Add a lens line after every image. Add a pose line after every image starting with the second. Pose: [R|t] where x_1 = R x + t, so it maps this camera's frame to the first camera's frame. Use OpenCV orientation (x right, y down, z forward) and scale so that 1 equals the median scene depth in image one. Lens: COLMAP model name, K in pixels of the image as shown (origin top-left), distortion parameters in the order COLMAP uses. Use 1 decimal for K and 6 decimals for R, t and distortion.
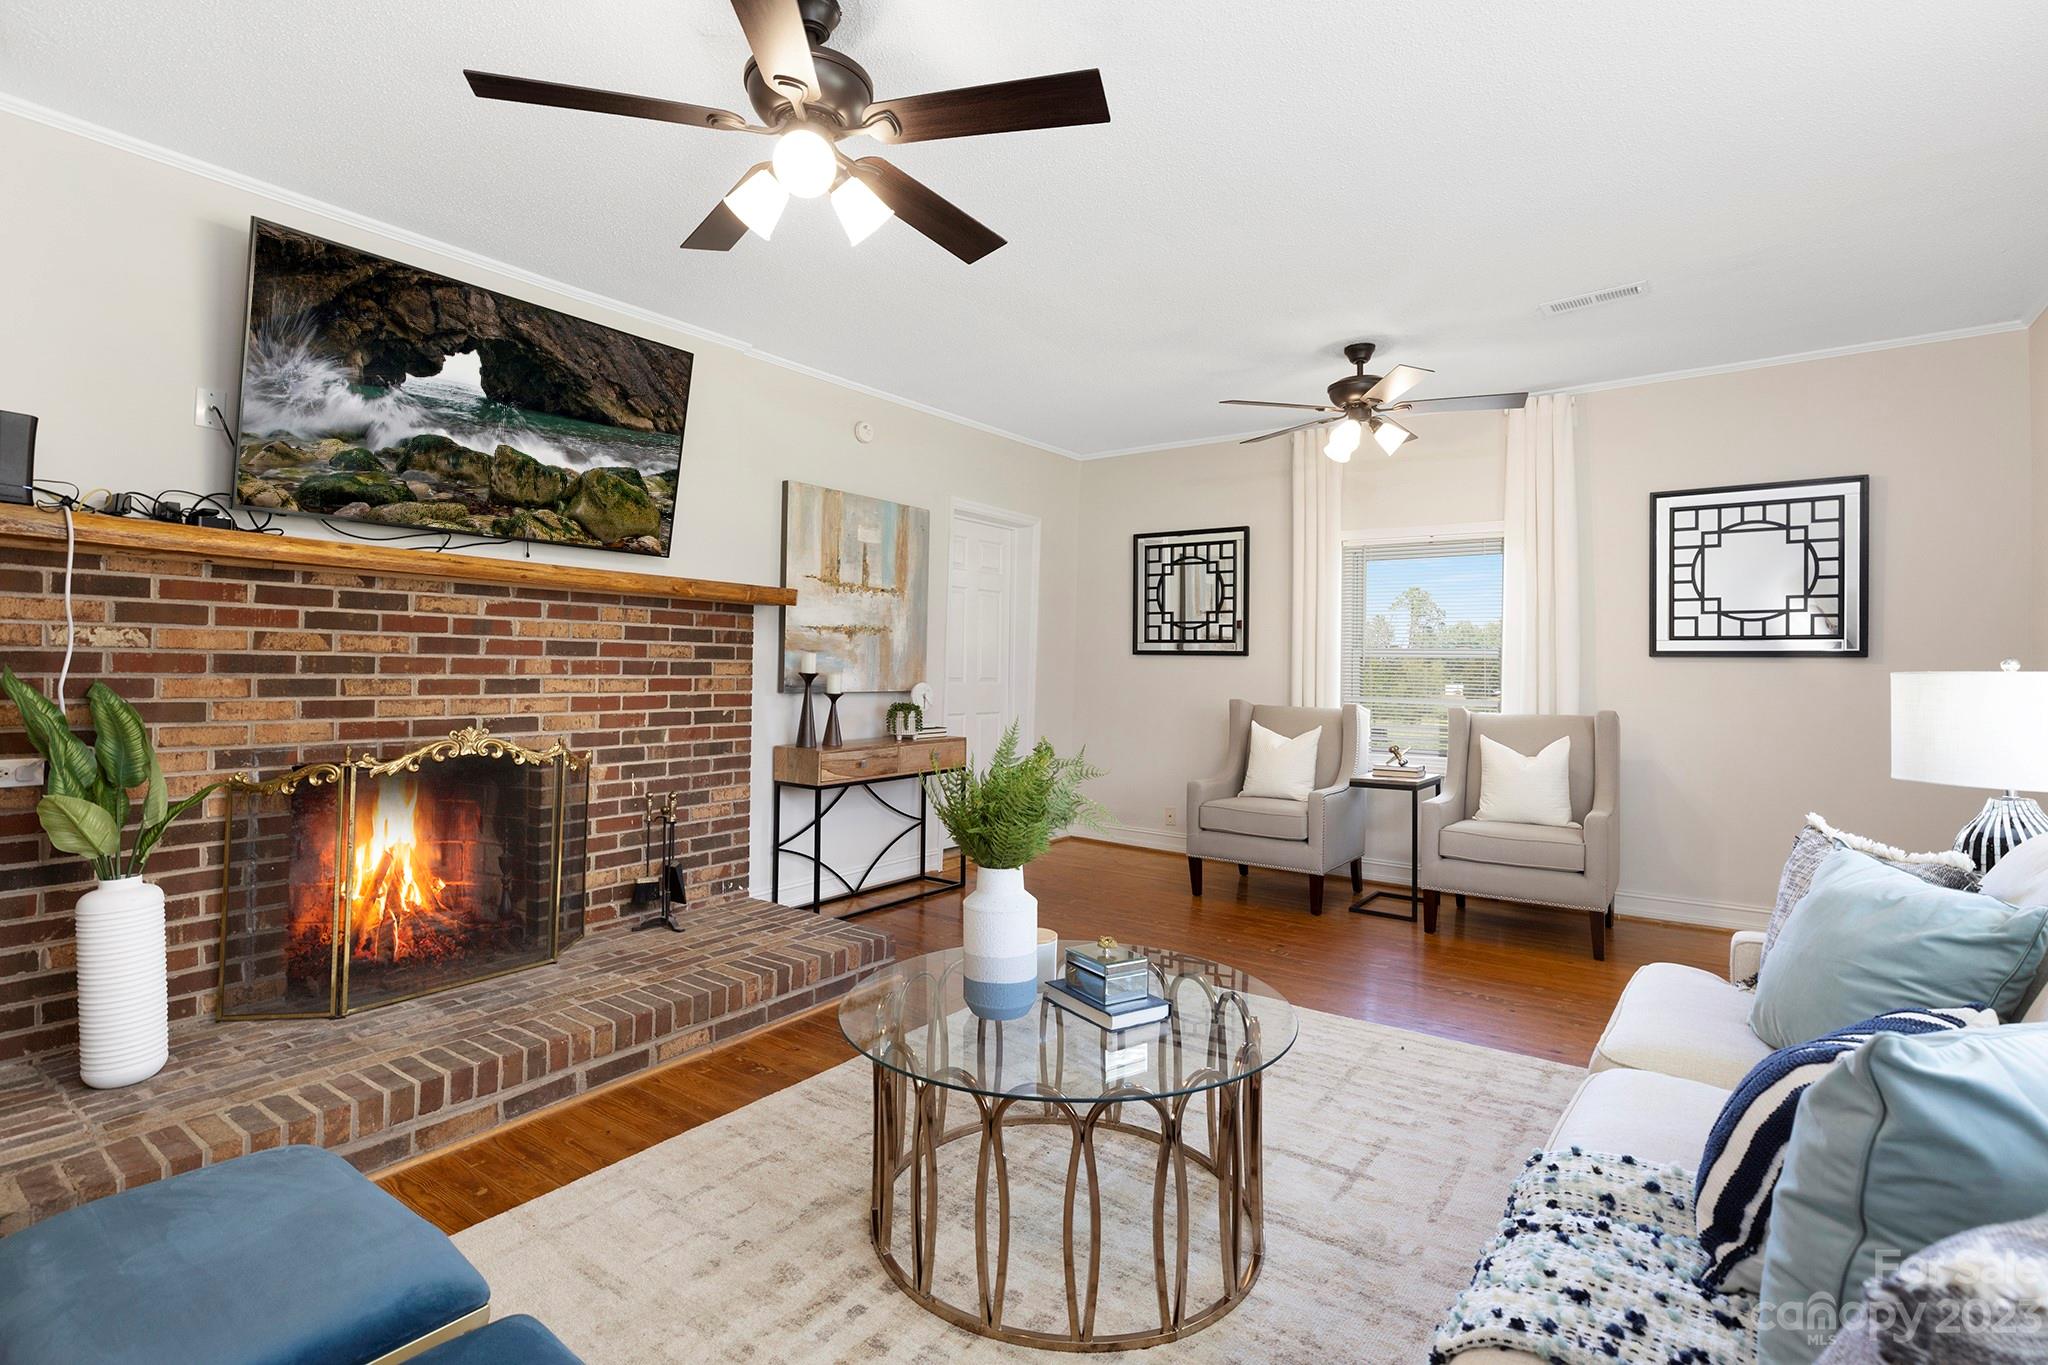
lens RADIAL K [[955.0, 0, 1024.0], [0, 955.0, 682.5], [0, 0, 1]] dist [0.000908, -0.000028]
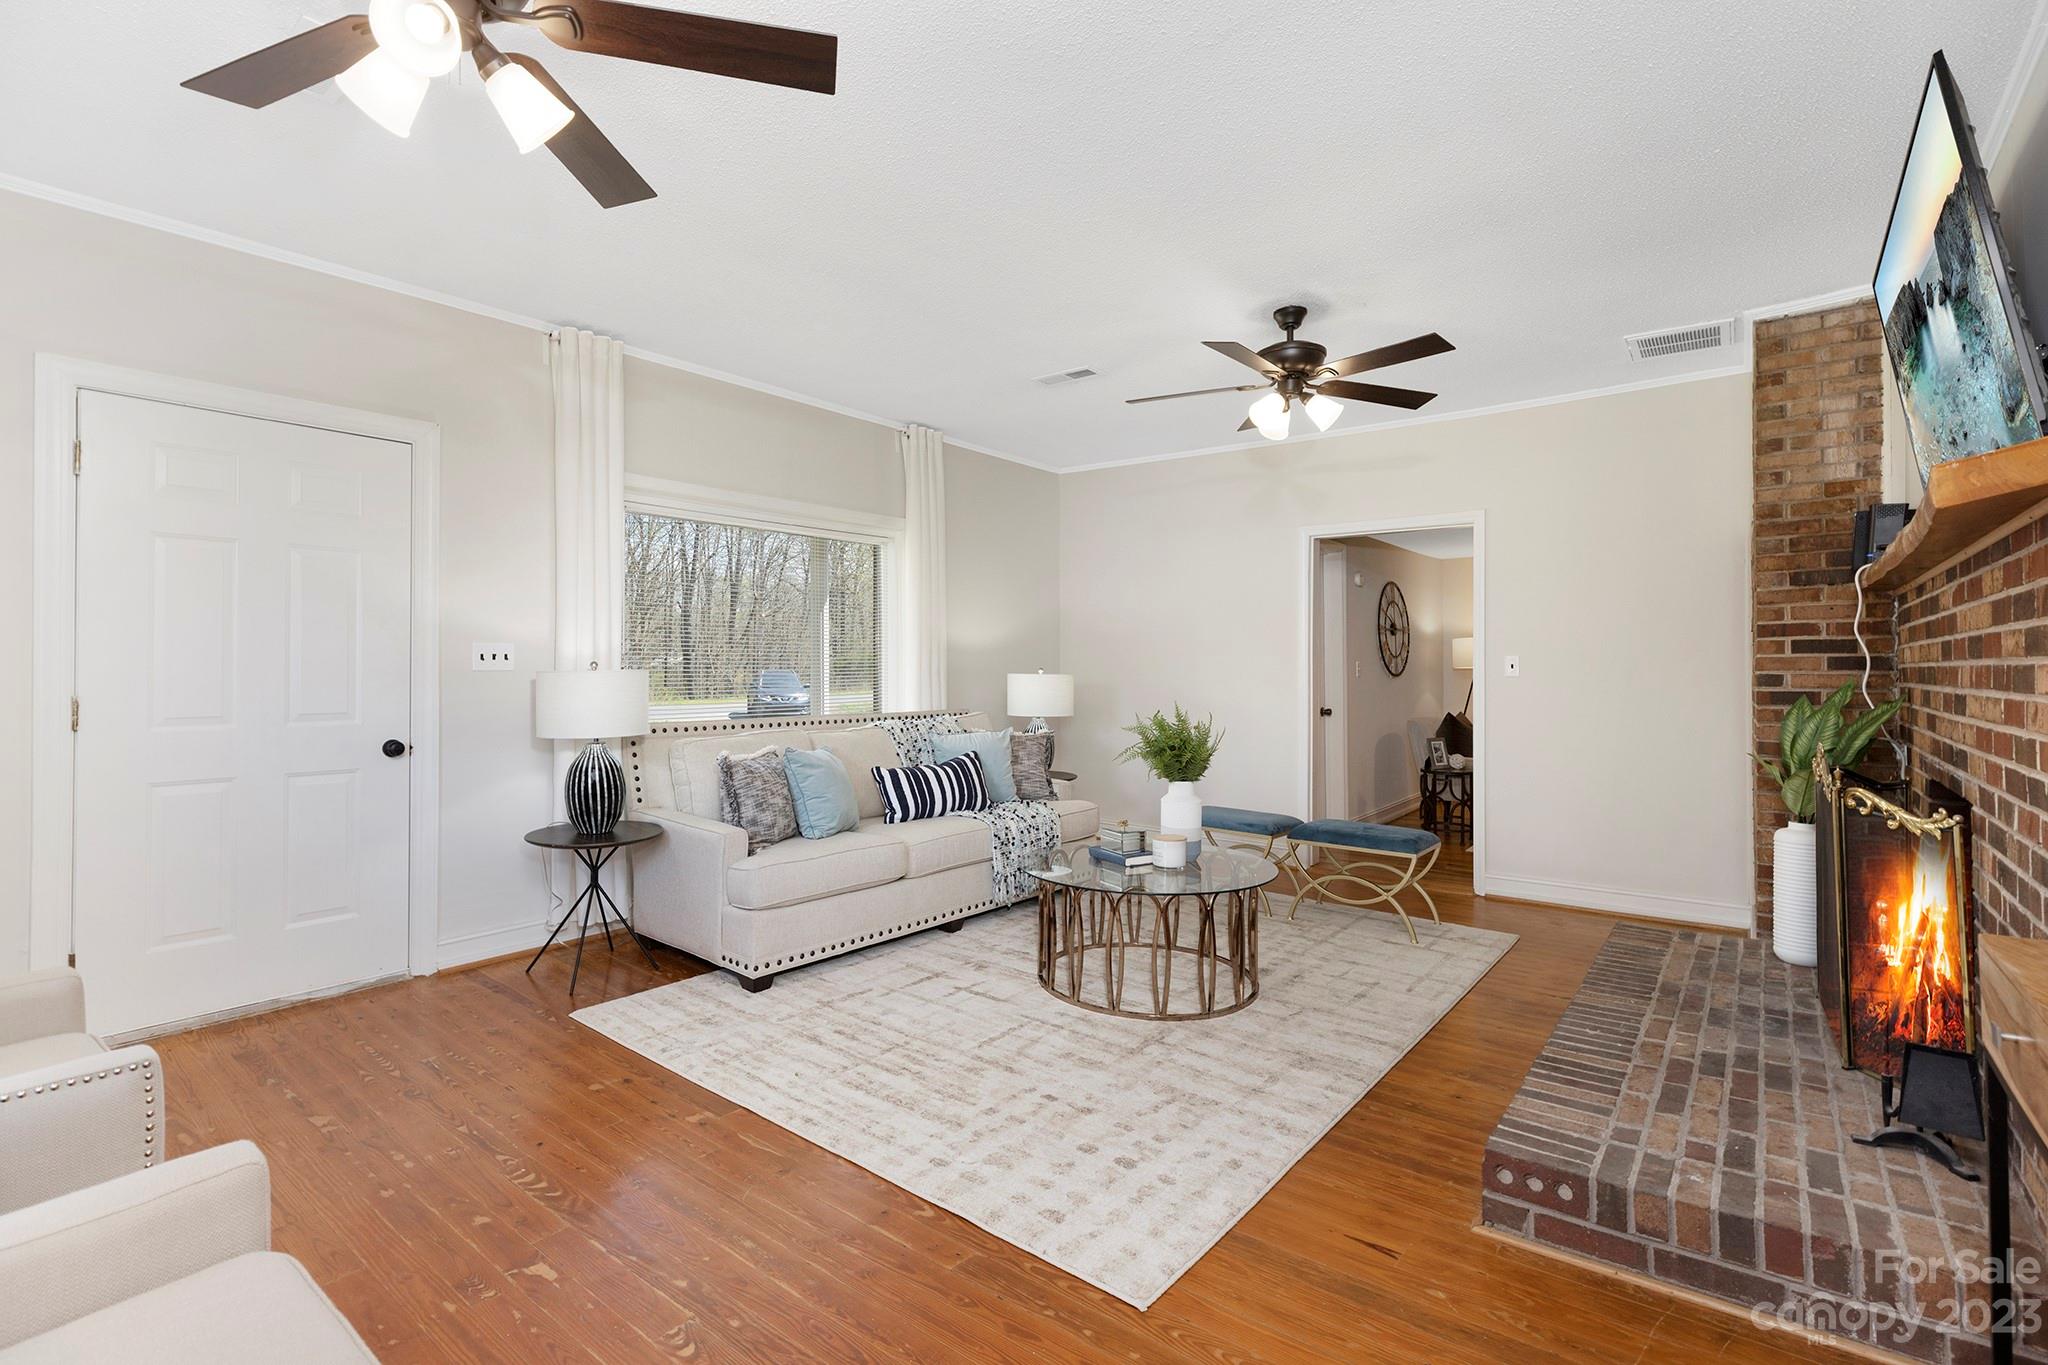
lens RADIAL K [[937.5, 0, 1024.0], [0, 937.5, 682.5], [0, 0, 1]] dist [0.001390, -0.000024]
pose [[-0.998911, -0.006915, 0.046131, 0.111547], [-0.005865, 0.999722, 0.022849, -0.022039], [-0.046276, 0.022553, -0.998674, 1.562793]]
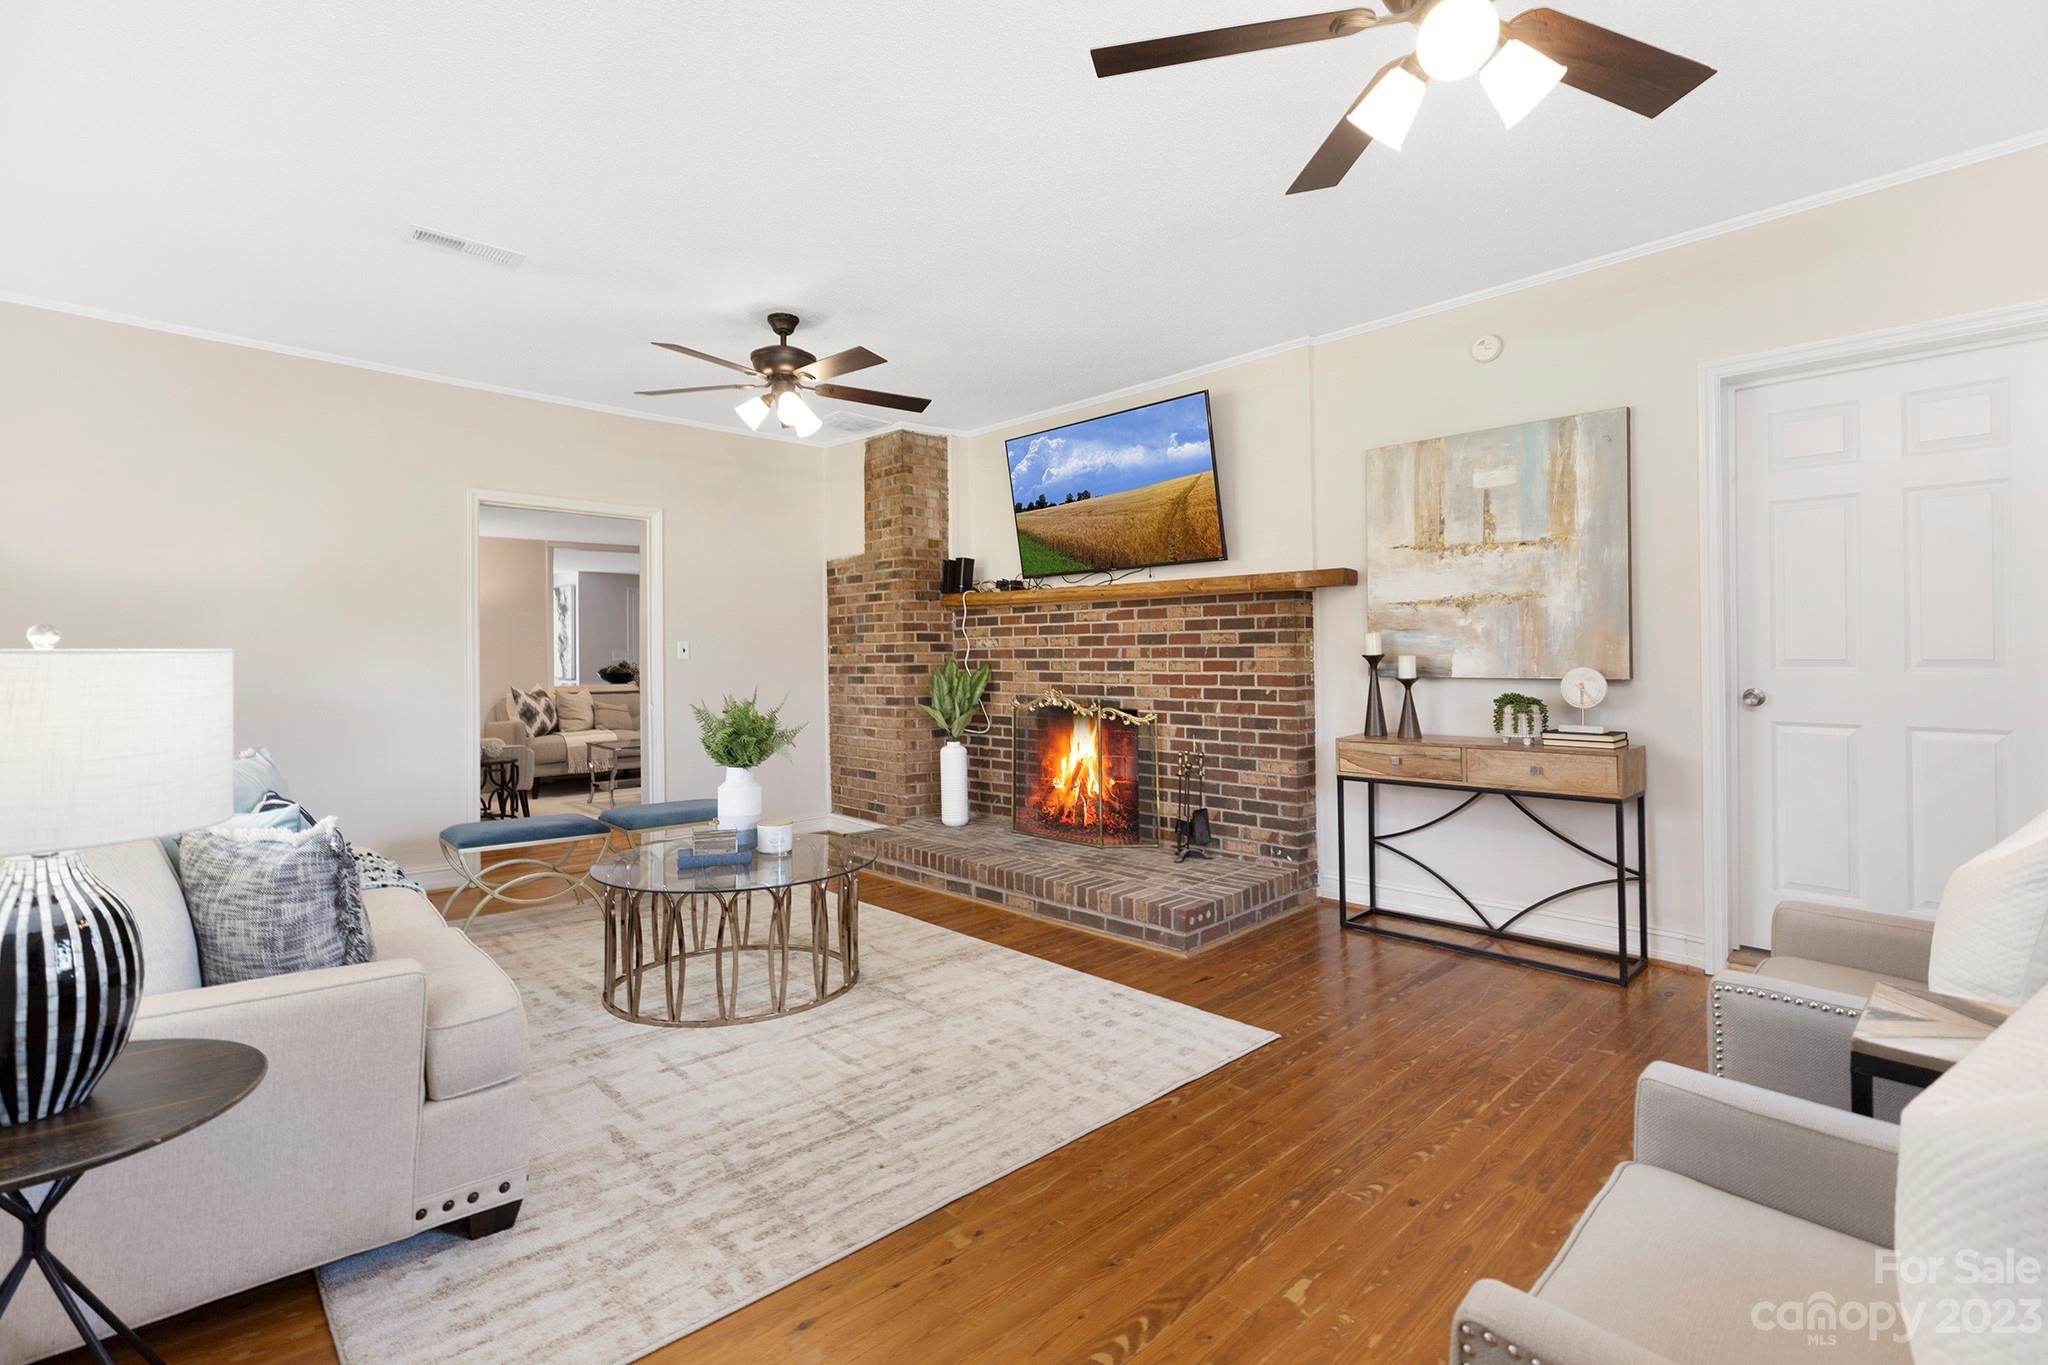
lens RADIAL K [[953.5, 0, 1022.9], [0, 953.5, 659.0], [0, 0, 1]] dist [0.001380, 0.000077]
pose [[-0.179070, -0.001303, -0.983835, 0.899786], [-0.003688, 0.999993, -0.000653, -0.004961], [0.983829, 0.003512, -0.179074, 1.014908]]
